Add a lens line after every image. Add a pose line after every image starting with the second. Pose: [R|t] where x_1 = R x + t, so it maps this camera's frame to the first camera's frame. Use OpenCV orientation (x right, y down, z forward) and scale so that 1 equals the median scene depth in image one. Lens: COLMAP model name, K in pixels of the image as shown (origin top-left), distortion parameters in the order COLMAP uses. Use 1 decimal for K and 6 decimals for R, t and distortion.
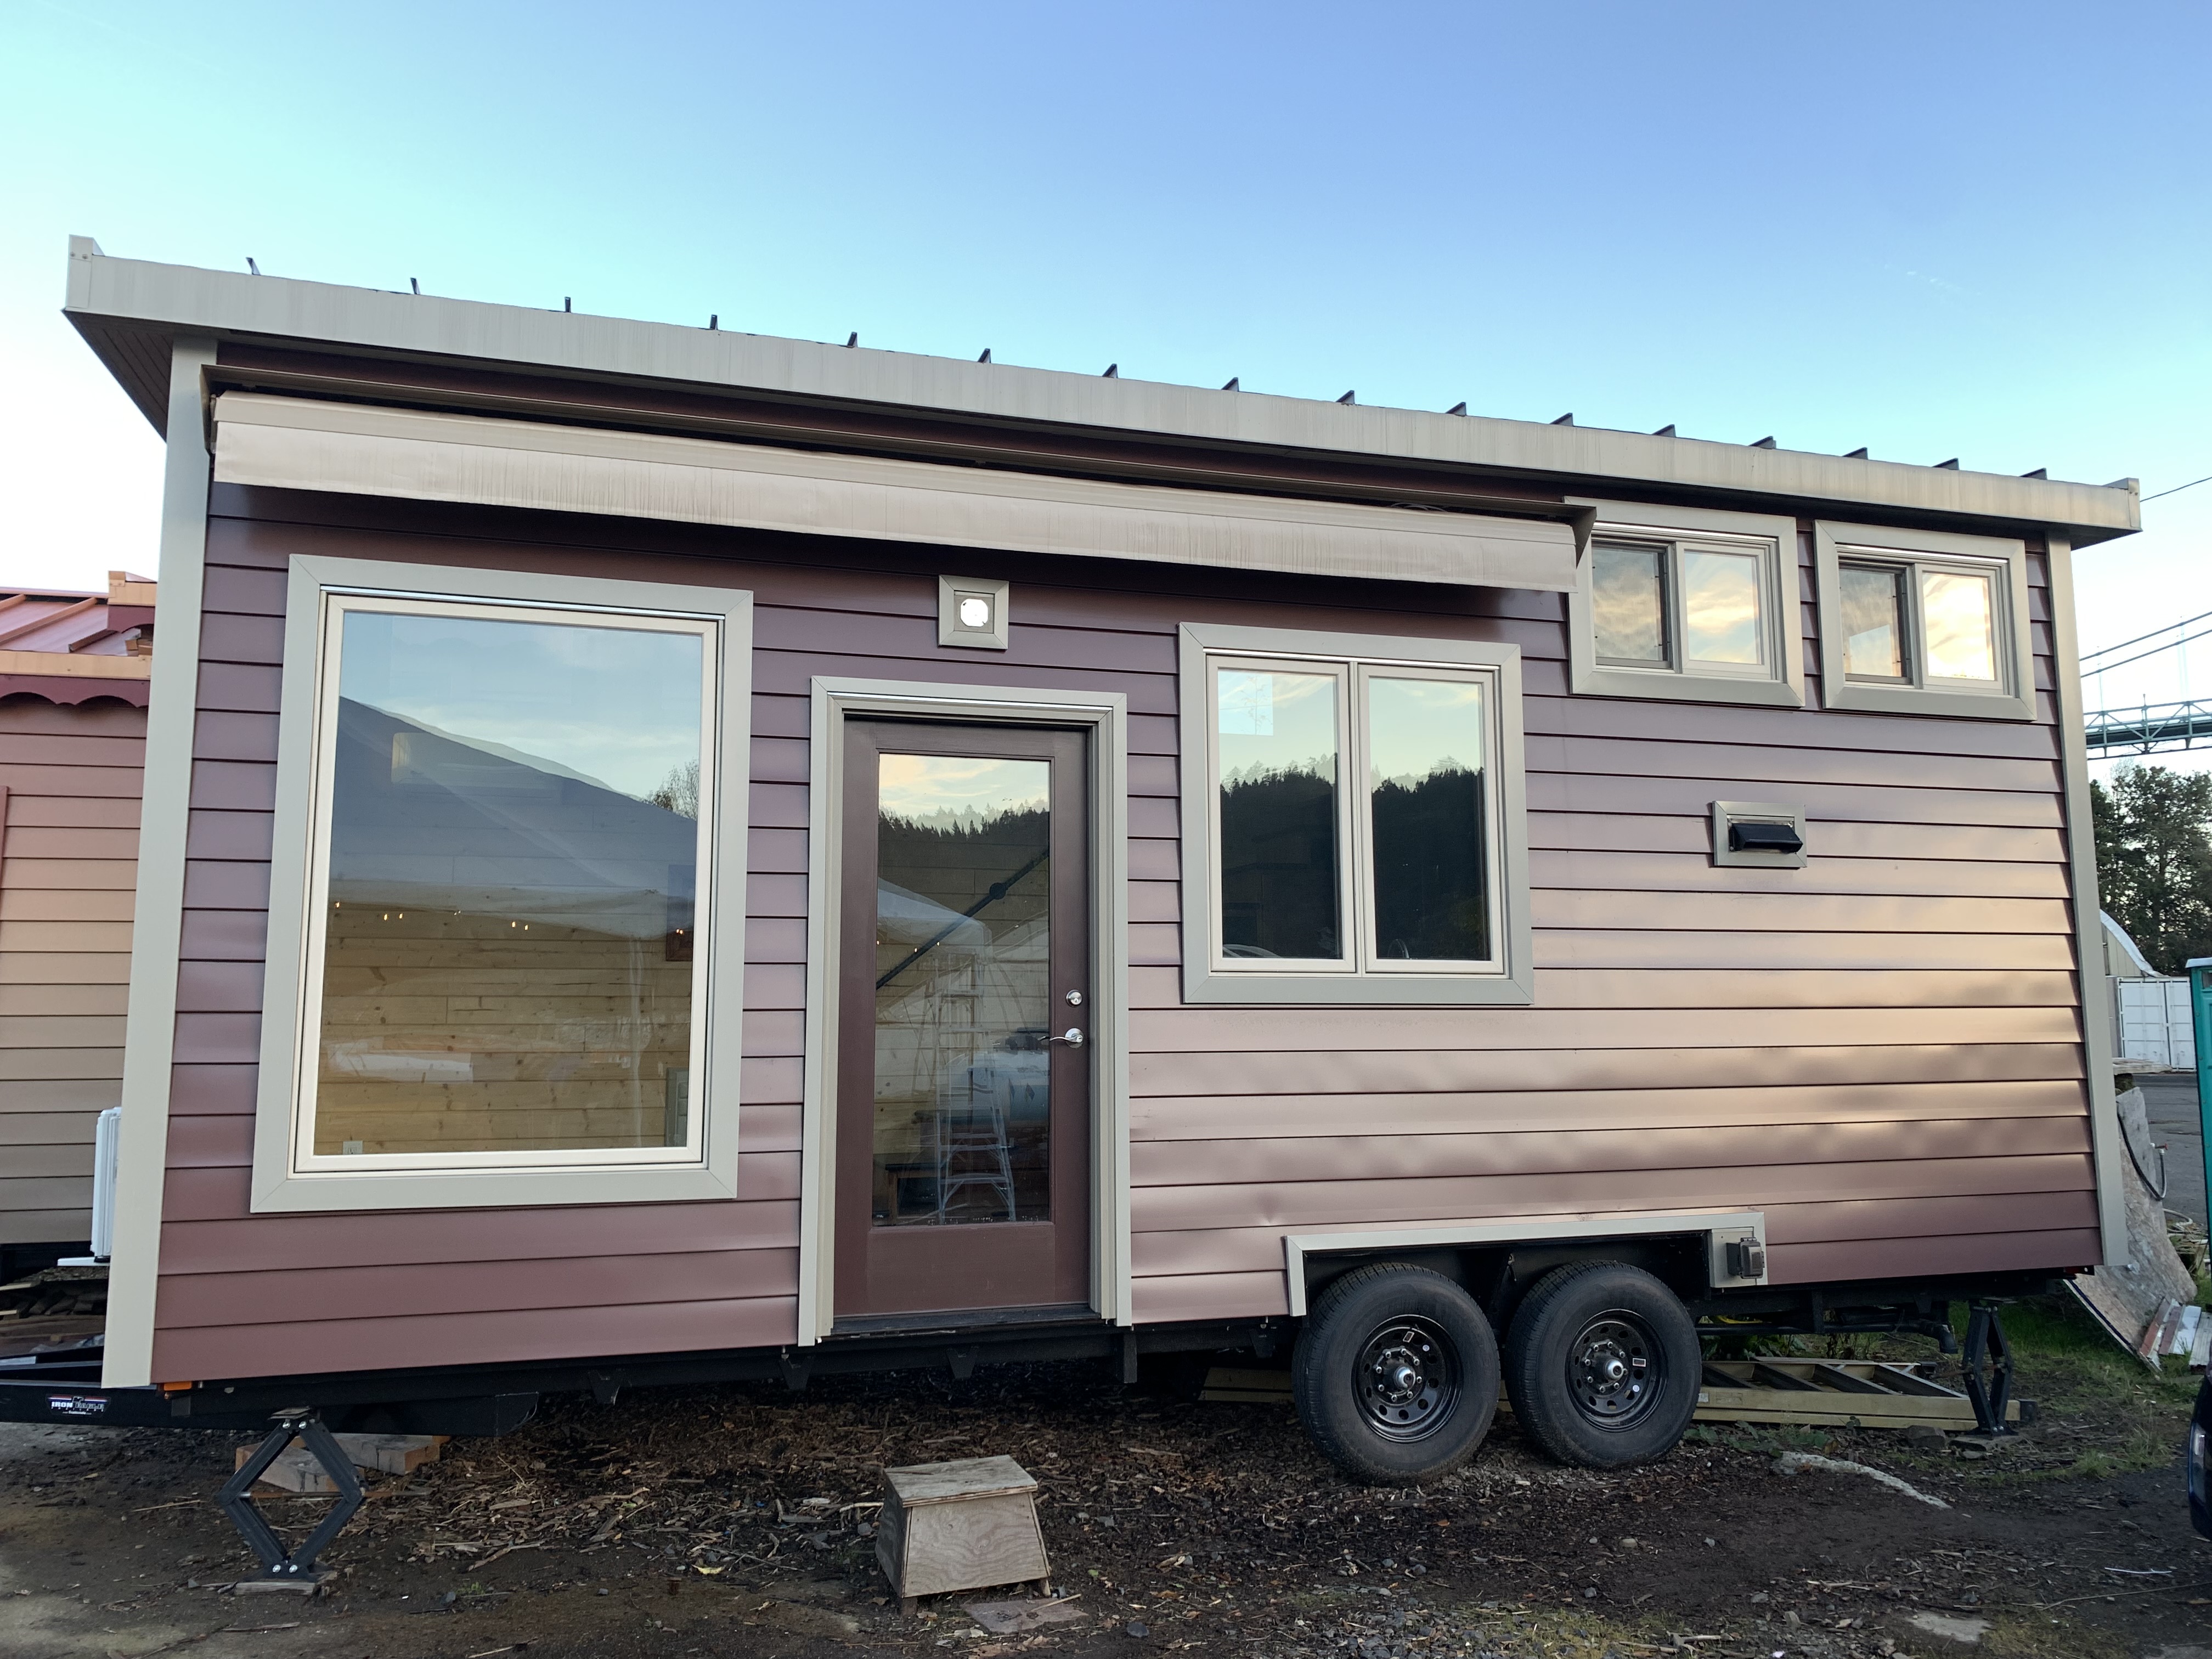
lens RADIAL K [[1700.1, 0, 965.1], [0, 1700.1, 867.7], [0, 0, 1]] dist [-0.000885, 0.013818]
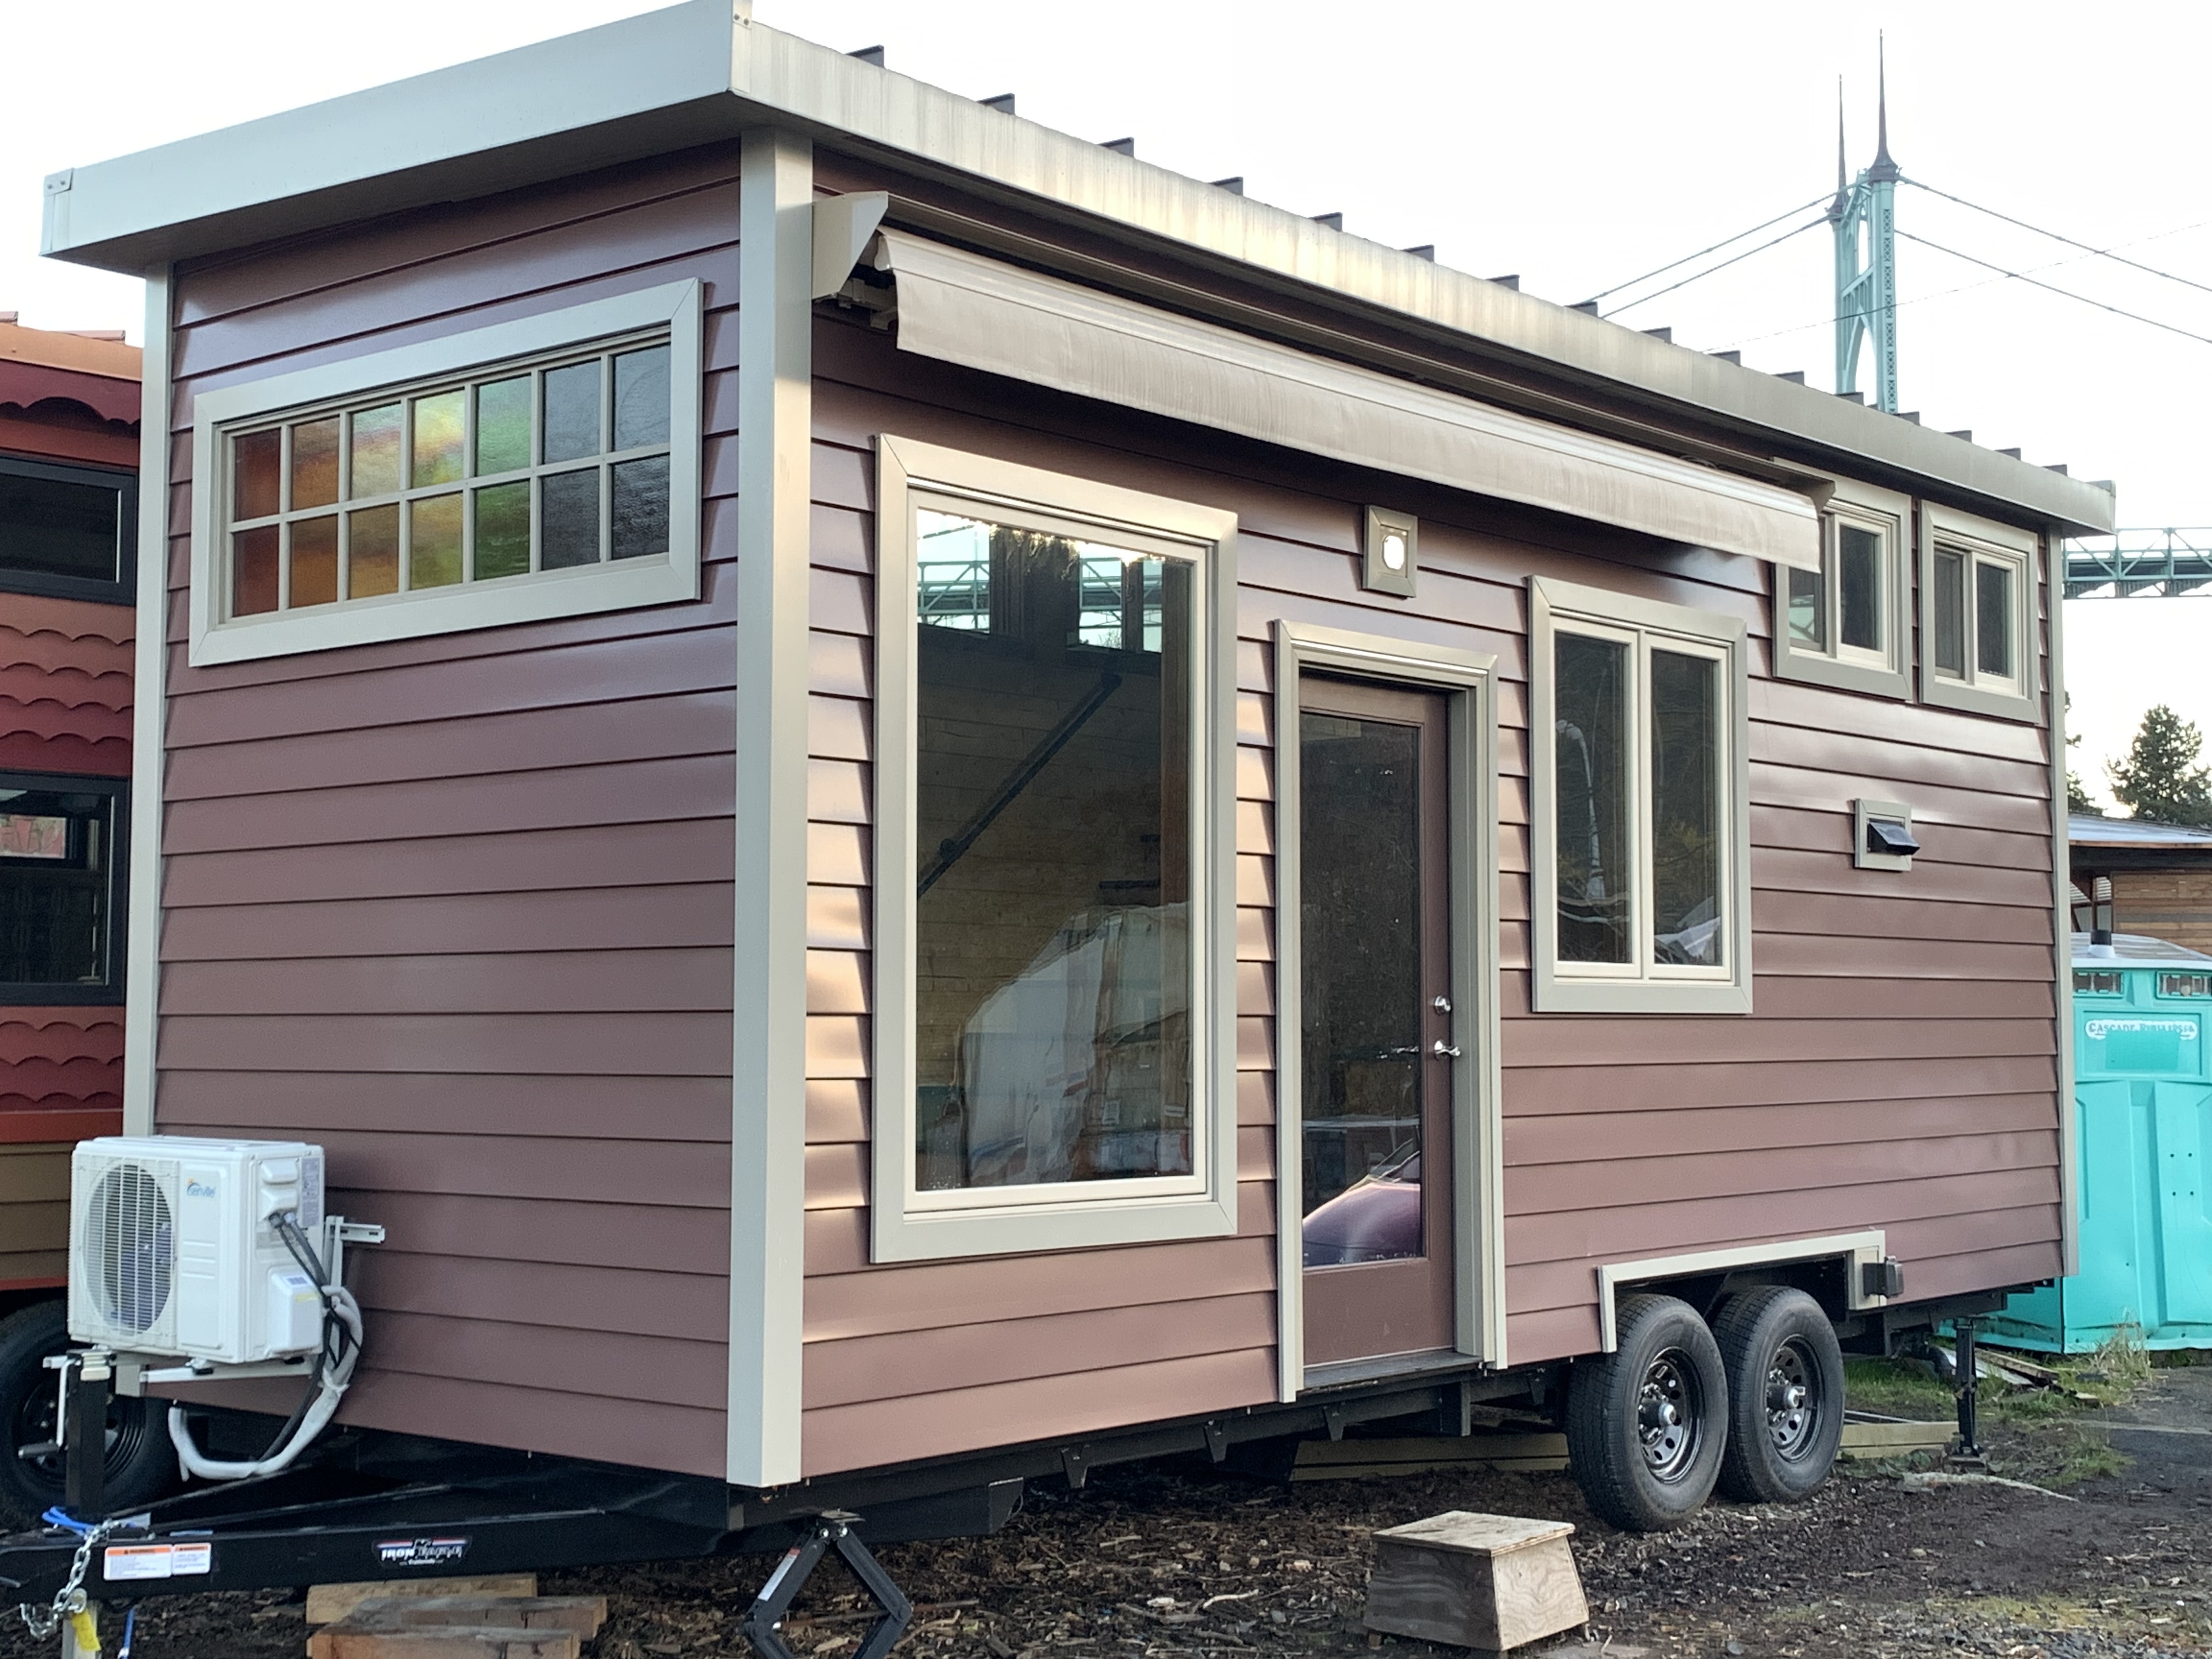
lens RADIAL K [[3010.3, 0, 1120.3], [0, 3010.3, 827.0], [0, 0, 1]] dist [0.023436, 0.000000]
pose [[0.839208, 0.050515, 0.541460, -0.907951], [-0.077626, 0.996608, 0.027336, -0.042253], [-0.538242, -0.064972, 0.840282, -0.203580]]
